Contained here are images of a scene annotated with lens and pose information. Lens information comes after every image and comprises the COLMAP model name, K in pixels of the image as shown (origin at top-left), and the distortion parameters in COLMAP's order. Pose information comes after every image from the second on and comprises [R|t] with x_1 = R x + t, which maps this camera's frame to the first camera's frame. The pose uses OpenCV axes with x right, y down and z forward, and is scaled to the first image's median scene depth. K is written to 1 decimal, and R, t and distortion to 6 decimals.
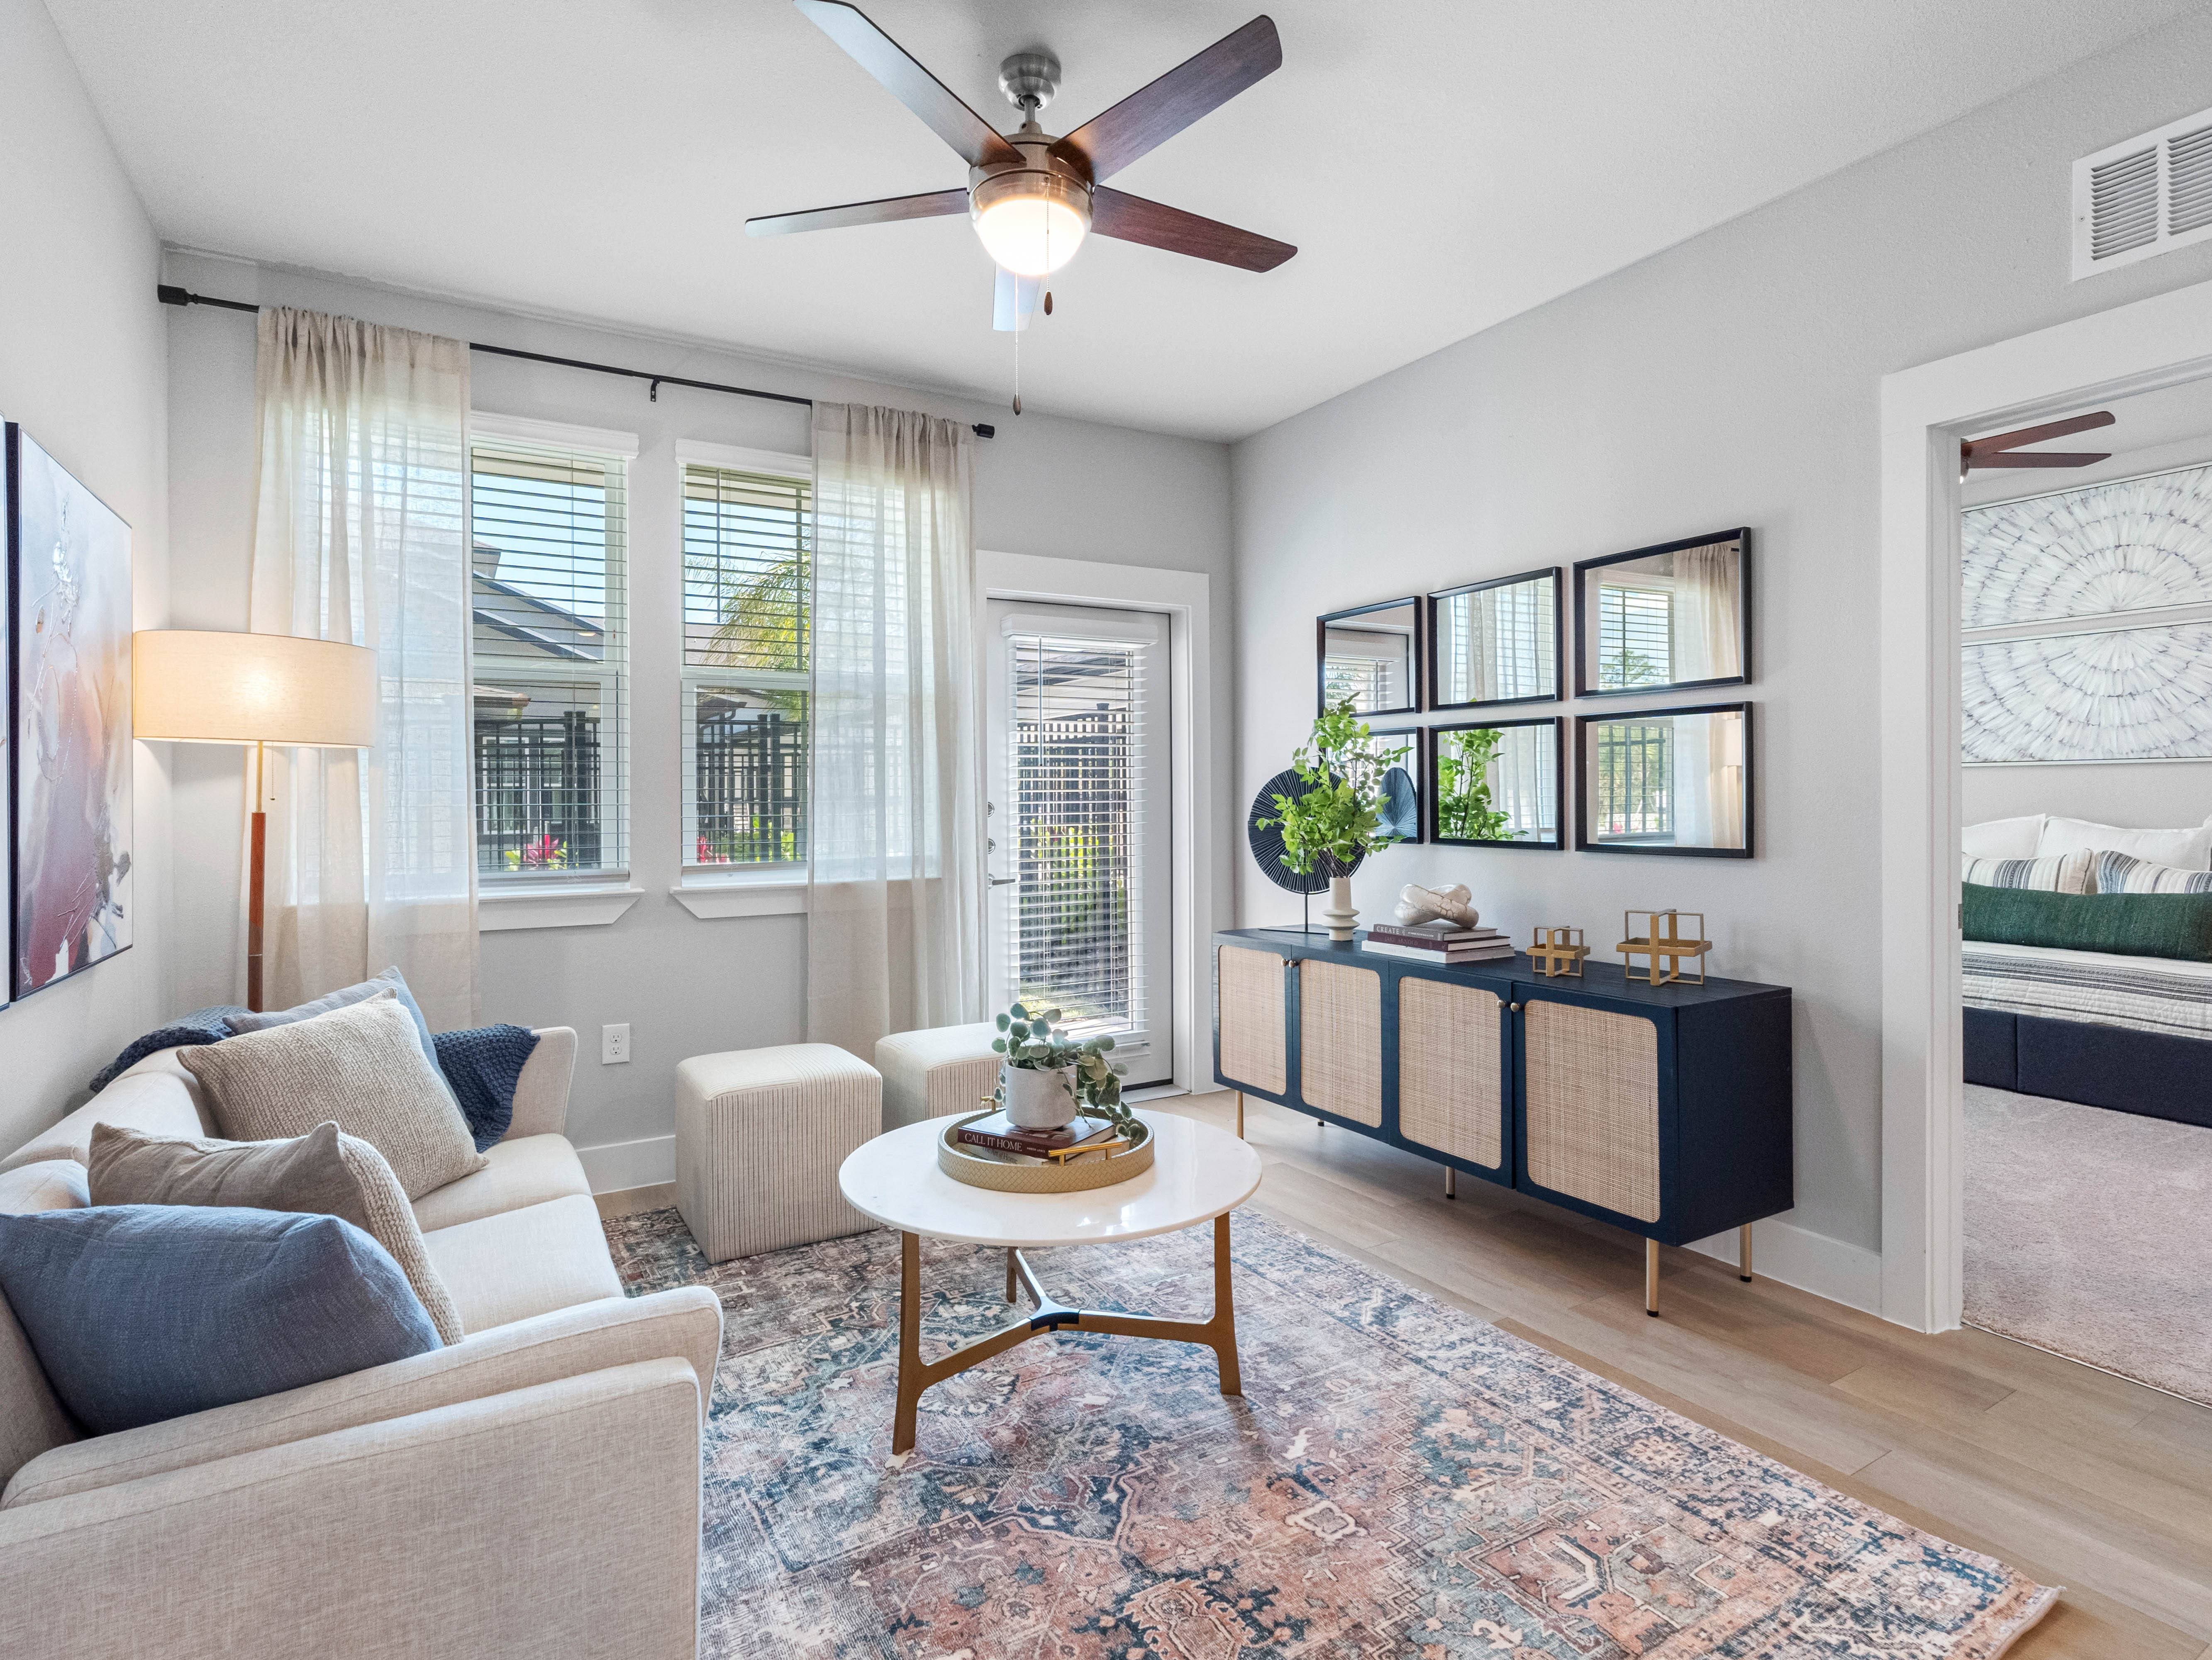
lens RADIAL K [[1119.0, 0, 1109.7], [0, 1119.0, 795.4], [0, 0, 1]] dist [-0.003214, -0.000465]
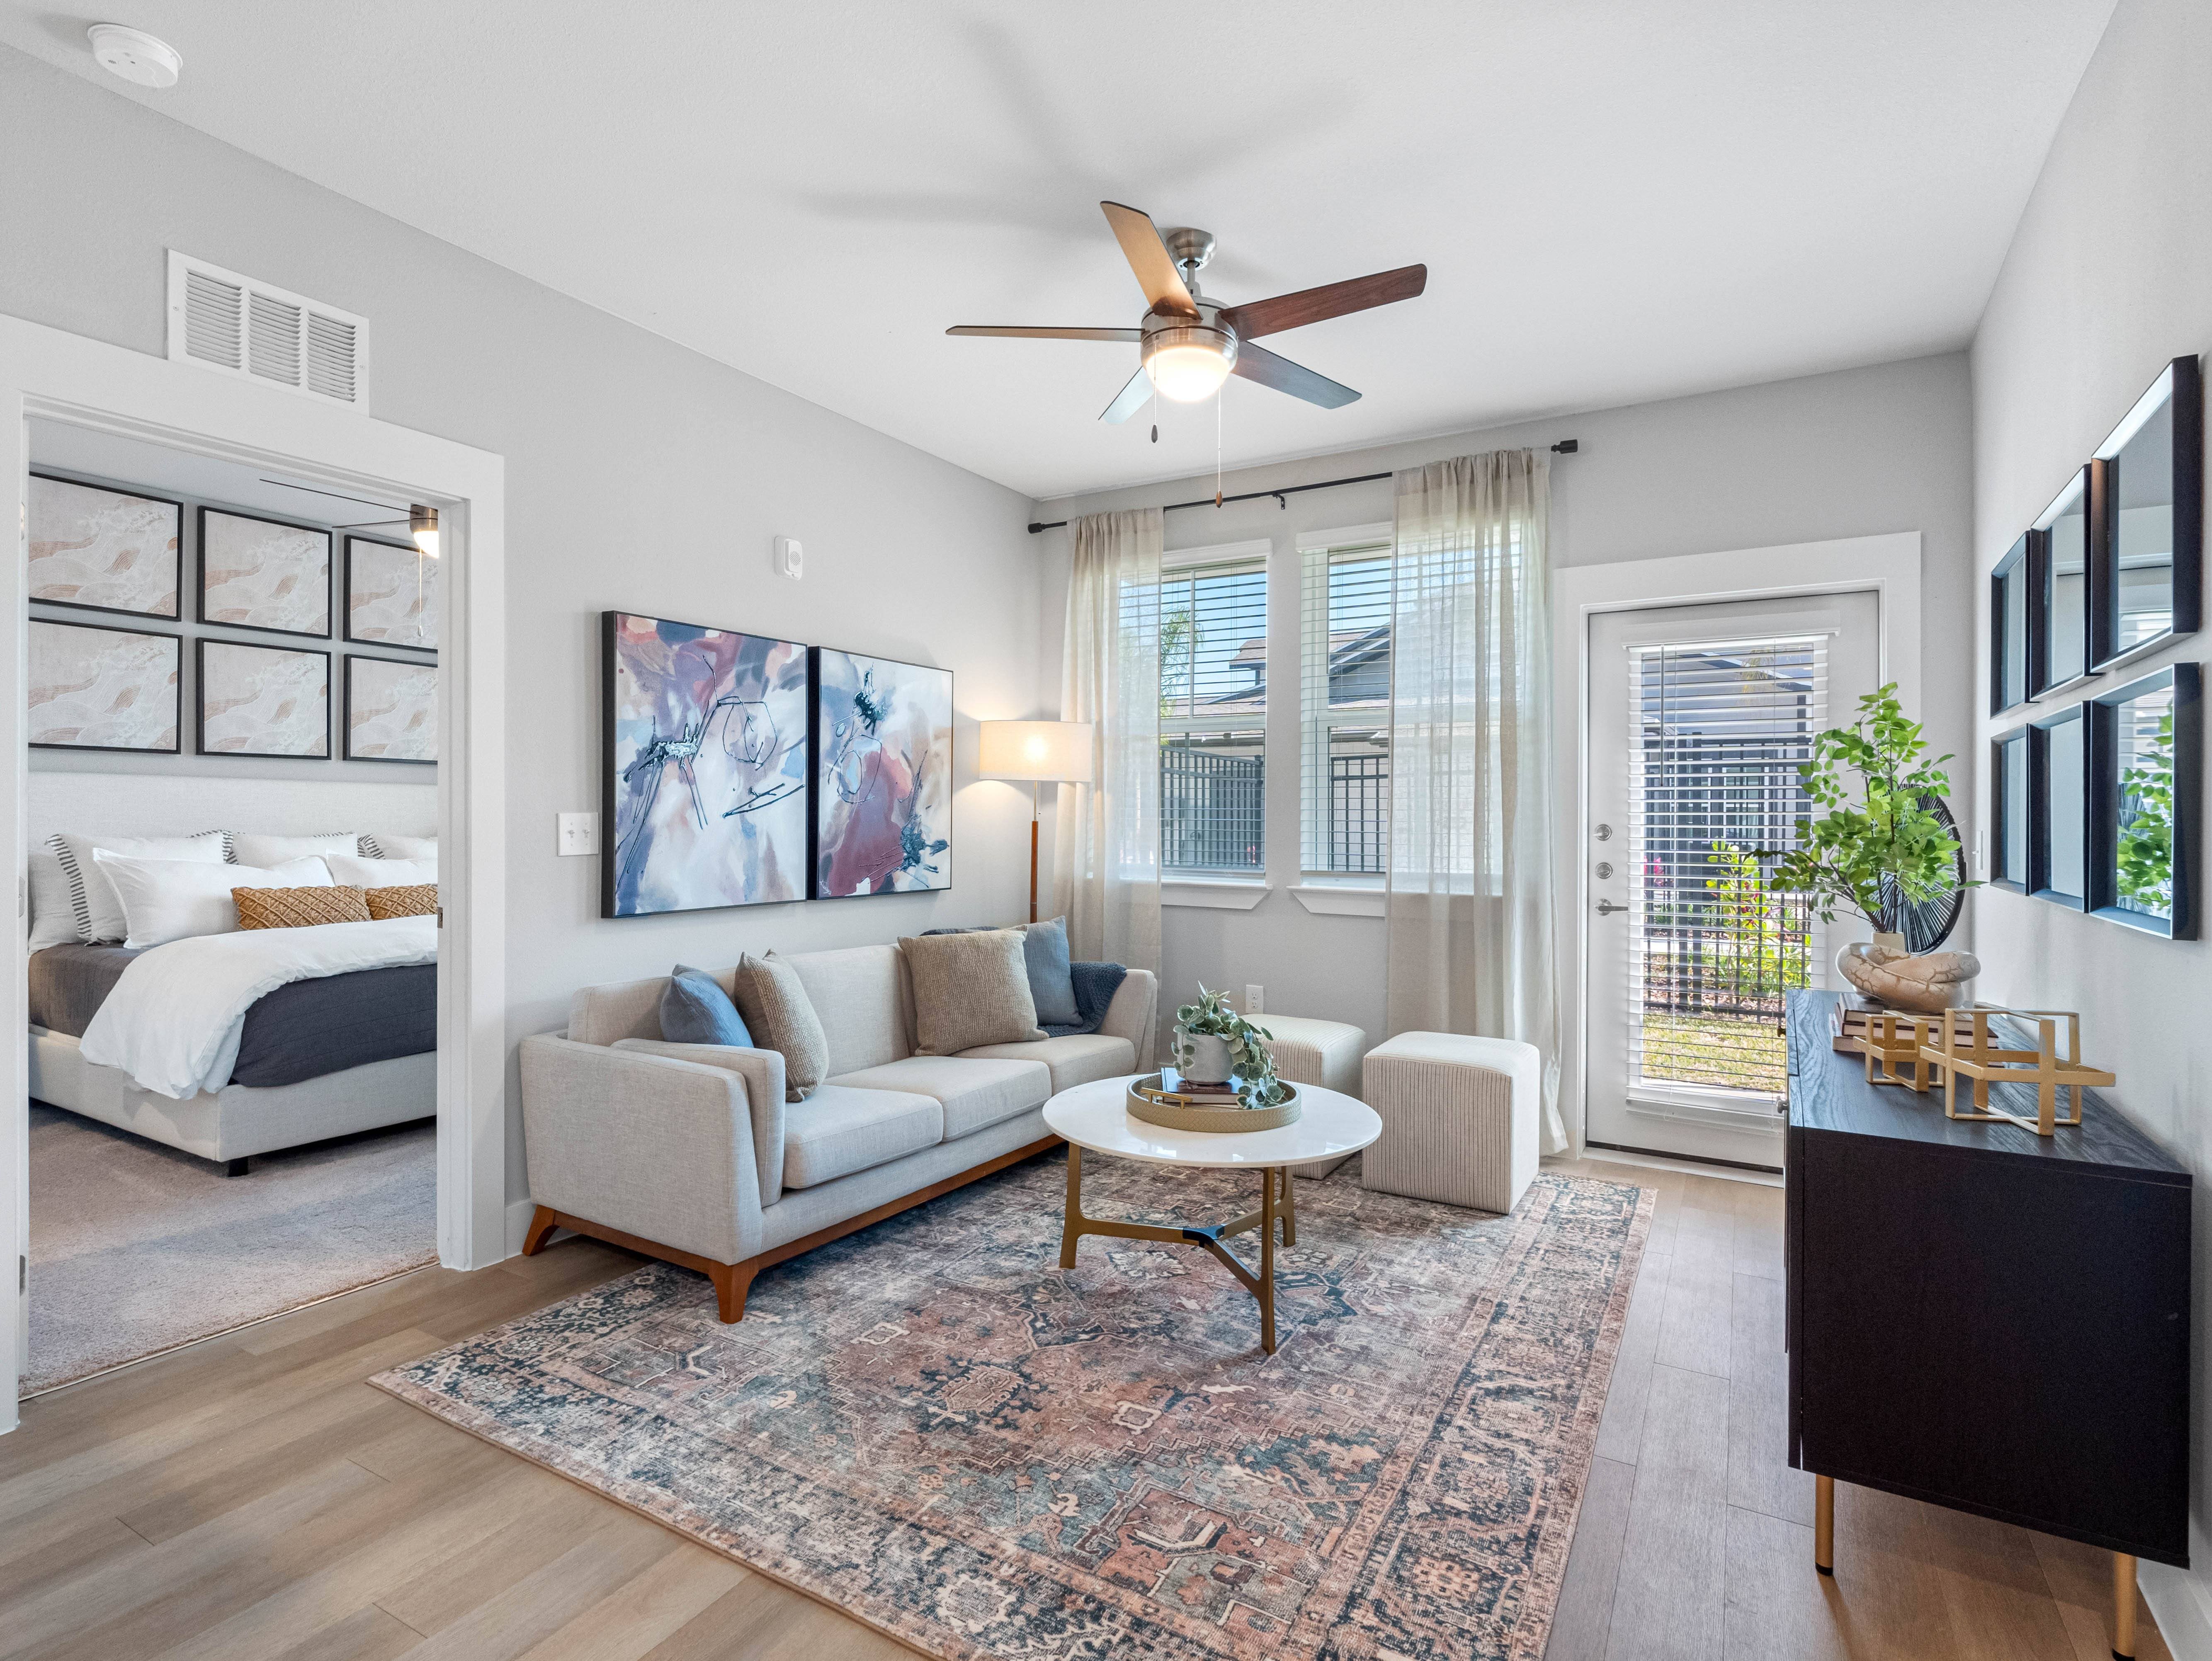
lens RADIAL K [[1108.5, 0, 1101.1], [0, 1108.5, 821.4], [0, 0, 1]] dist [-0.000667, -0.001118]
pose [[0.490417, 0.014599, -0.871366, 0.936283], [-0.009990, 0.999888, 0.011129, -0.006140], [0.871431, 0.003247, 0.490508, 0.290728]]
